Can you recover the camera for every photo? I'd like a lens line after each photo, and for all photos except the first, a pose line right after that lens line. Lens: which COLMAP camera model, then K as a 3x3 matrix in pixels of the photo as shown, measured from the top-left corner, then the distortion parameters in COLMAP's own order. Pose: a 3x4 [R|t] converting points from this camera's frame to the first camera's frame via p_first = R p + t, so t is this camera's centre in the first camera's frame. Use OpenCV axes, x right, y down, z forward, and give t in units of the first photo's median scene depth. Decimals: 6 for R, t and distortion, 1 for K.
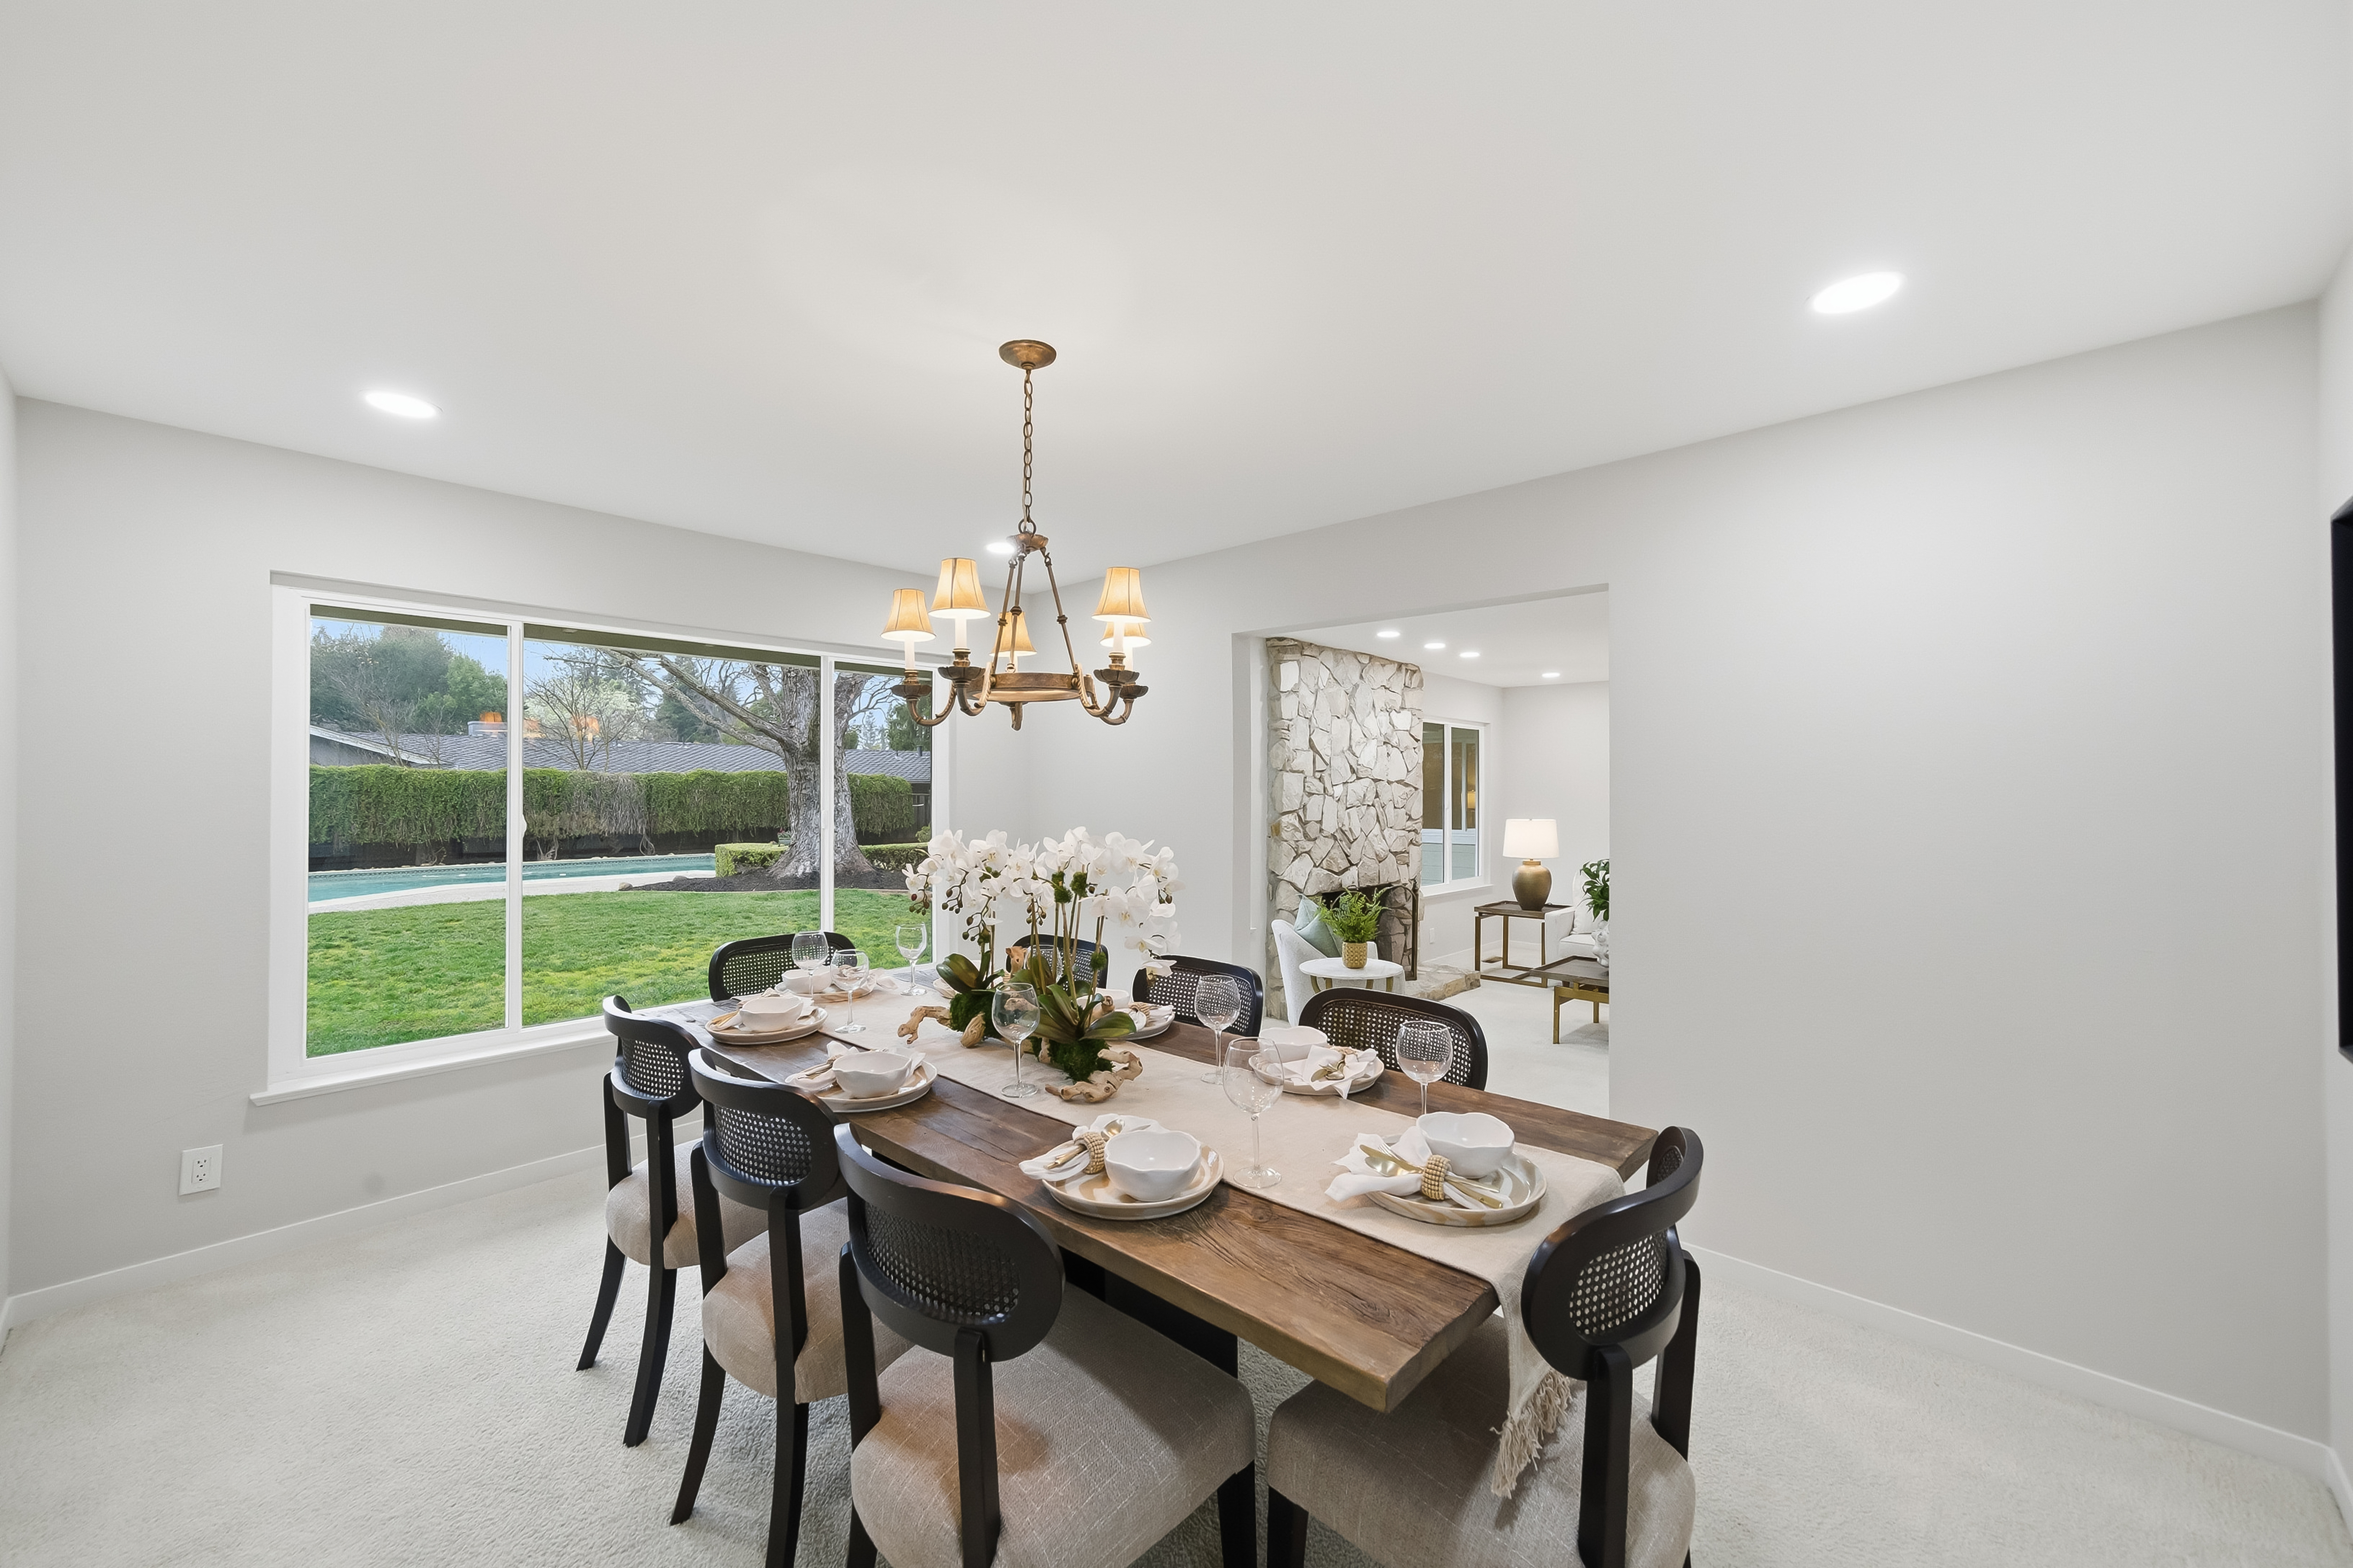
lens RADIAL K [[915.0, 0, 1162.2], [0, 915.0, 791.1], [0, 0, 1]] dist [0.014505, -0.000056]
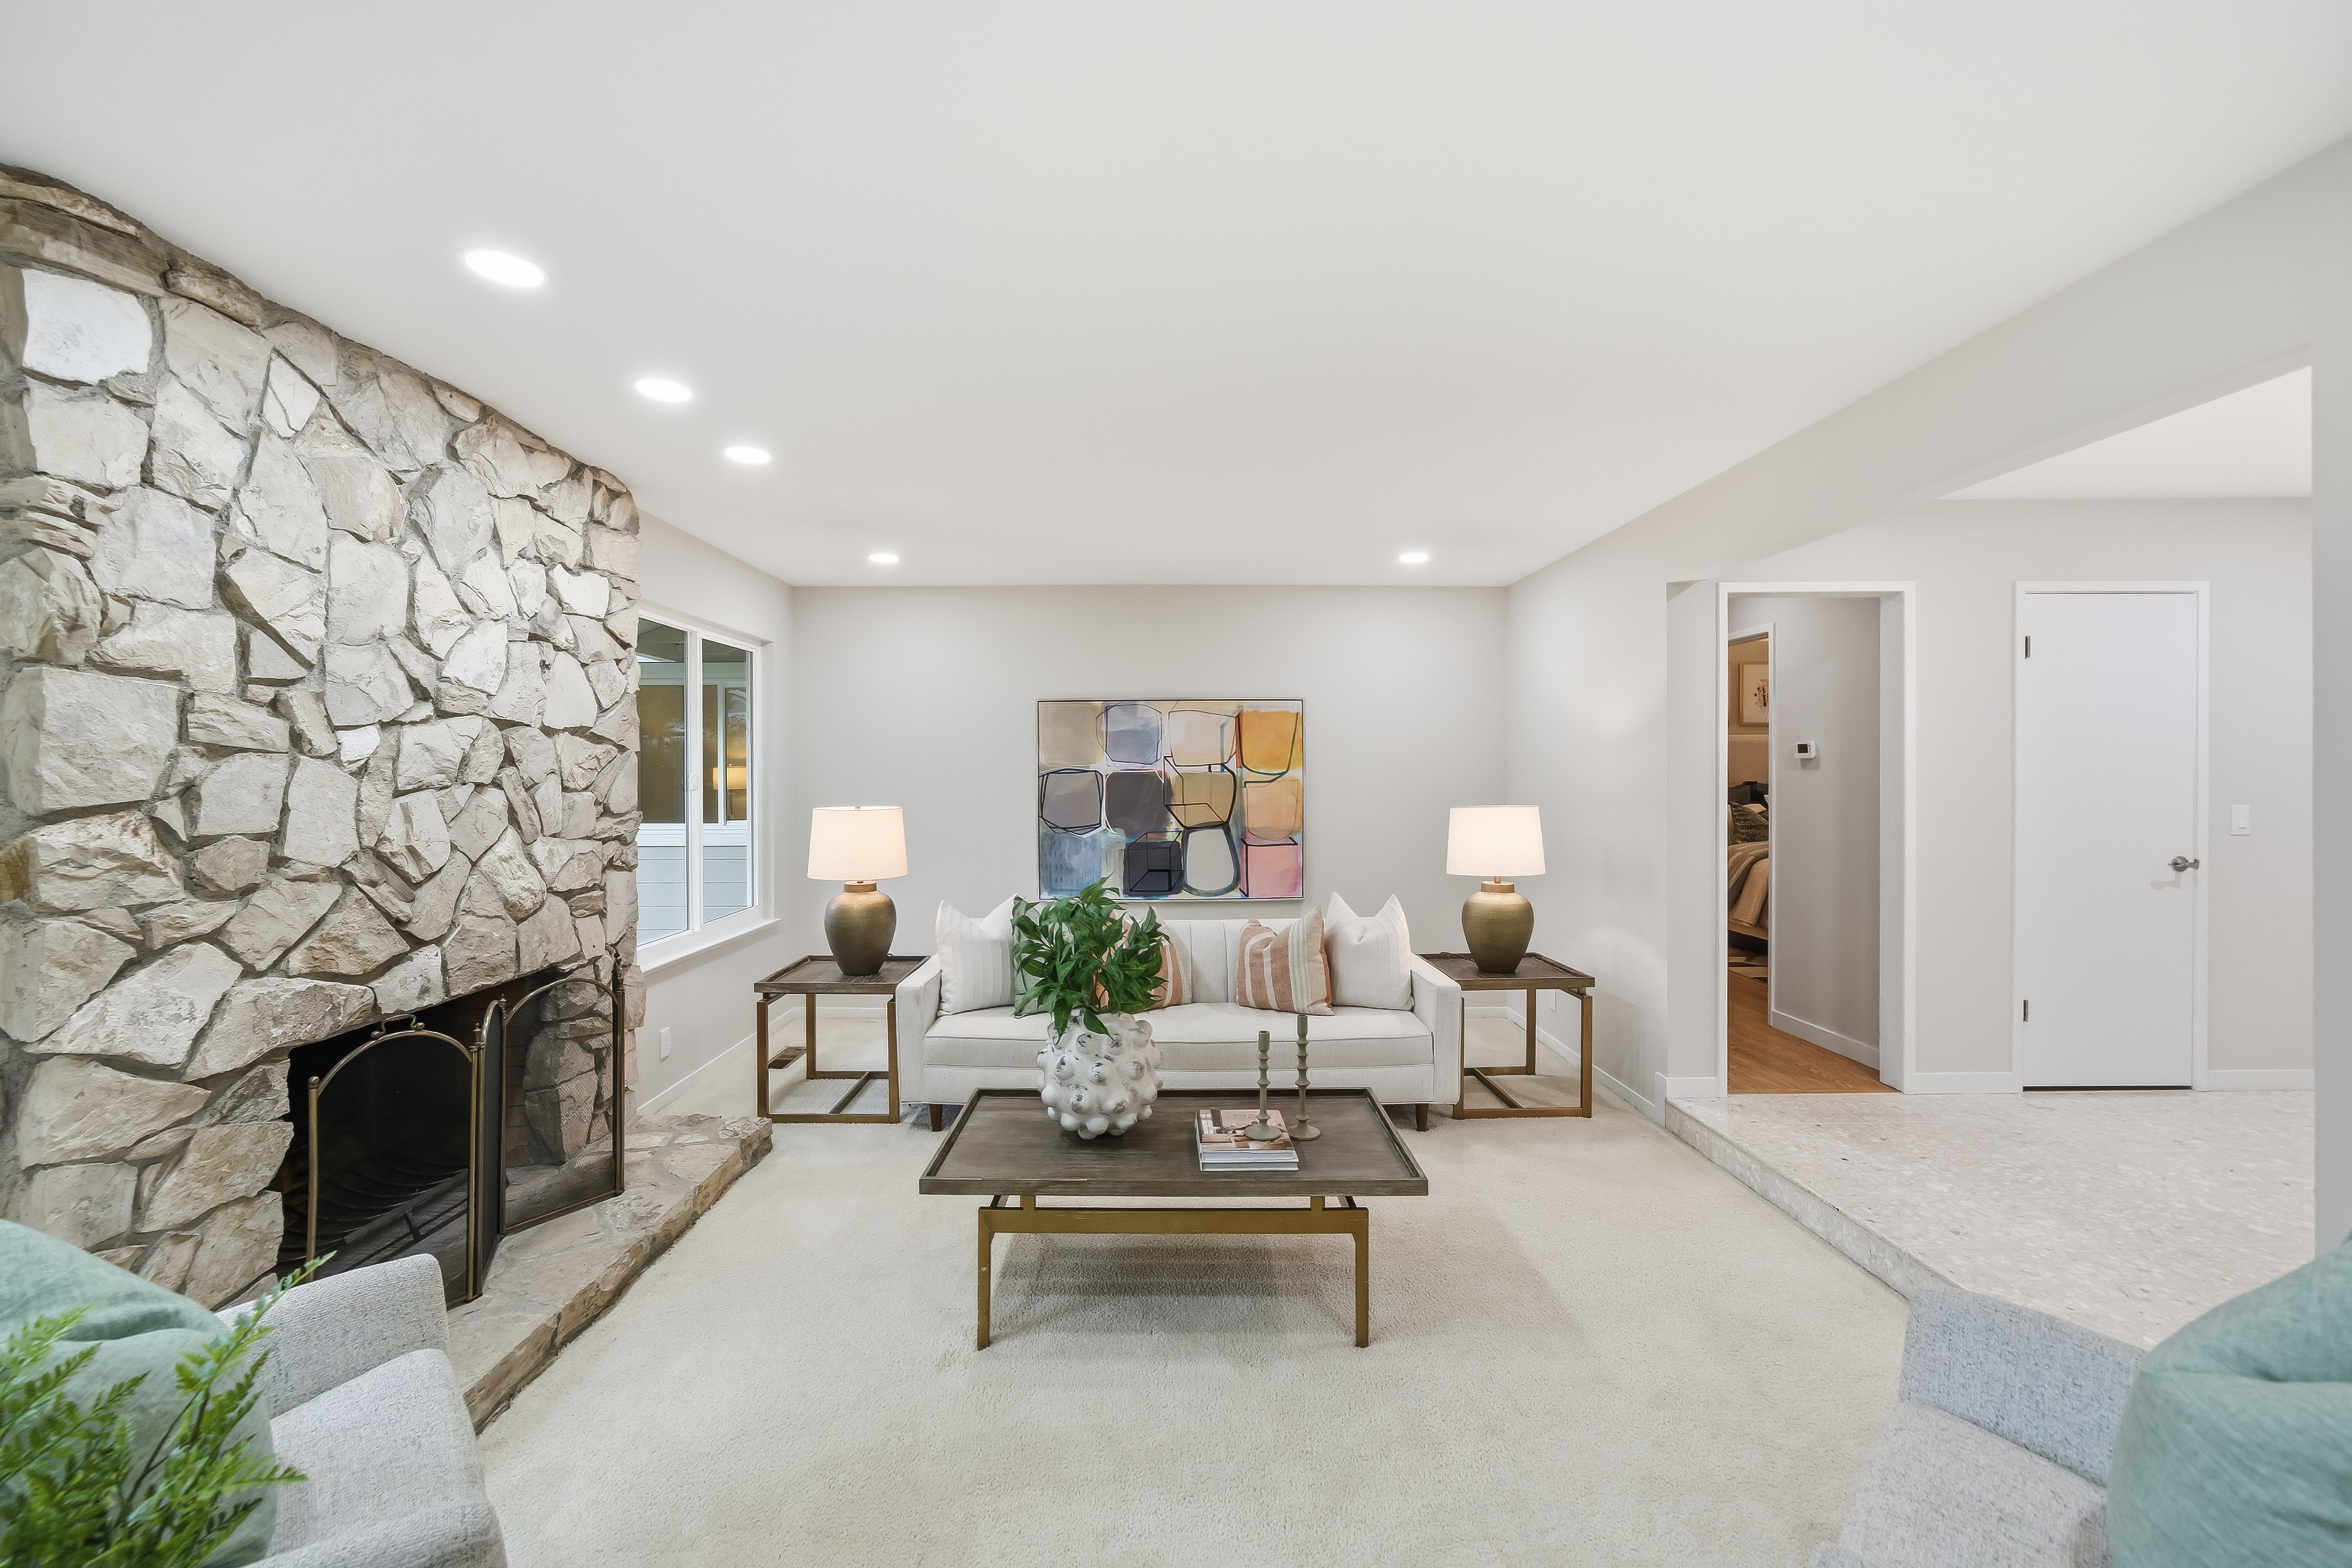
lens RADIAL K [[944.9, 0, 1176.2], [0, 944.9, 767.1], [0, 0, 1]] dist [-0.006963, 0.003903]
pose [[0.720709, -0.004207, 0.693225, 0.160044], [0.008442, 0.999961, -0.002708, 0.011766], [-0.693187, 0.007804, 0.720716, 0.497456]]
